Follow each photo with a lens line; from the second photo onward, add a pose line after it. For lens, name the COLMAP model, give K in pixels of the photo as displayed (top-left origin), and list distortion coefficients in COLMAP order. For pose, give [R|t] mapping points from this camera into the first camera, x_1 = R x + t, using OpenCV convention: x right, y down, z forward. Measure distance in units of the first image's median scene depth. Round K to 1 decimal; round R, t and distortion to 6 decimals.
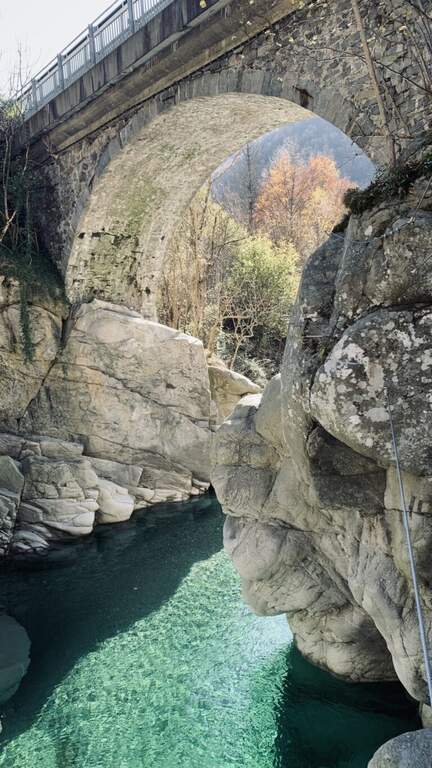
lens RADIAL K [[586.4, 0, 216.0], [0, 586.4, 384.0], [0, 0, 1]] dist [0.148953, -0.336931]
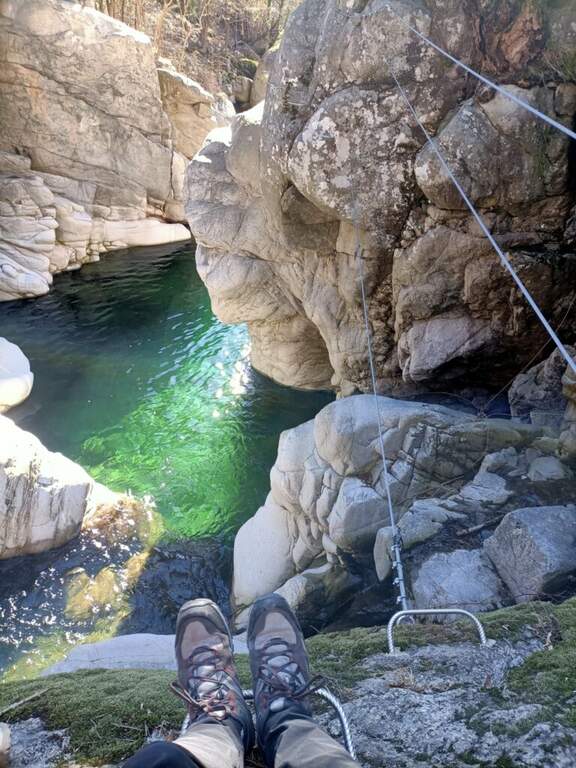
lens RADIAL K [[572.6, 0, 286.9], [0, 572.6, 401.3], [0, 0, 1]] dist [0.058139, -0.065803]
pose [[0.975821, -0.057691, 0.210819, -0.075721], [-0.056134, 0.866038, 0.496818, -0.088974], [-0.211239, -0.496639, 0.841860, -0.145134]]
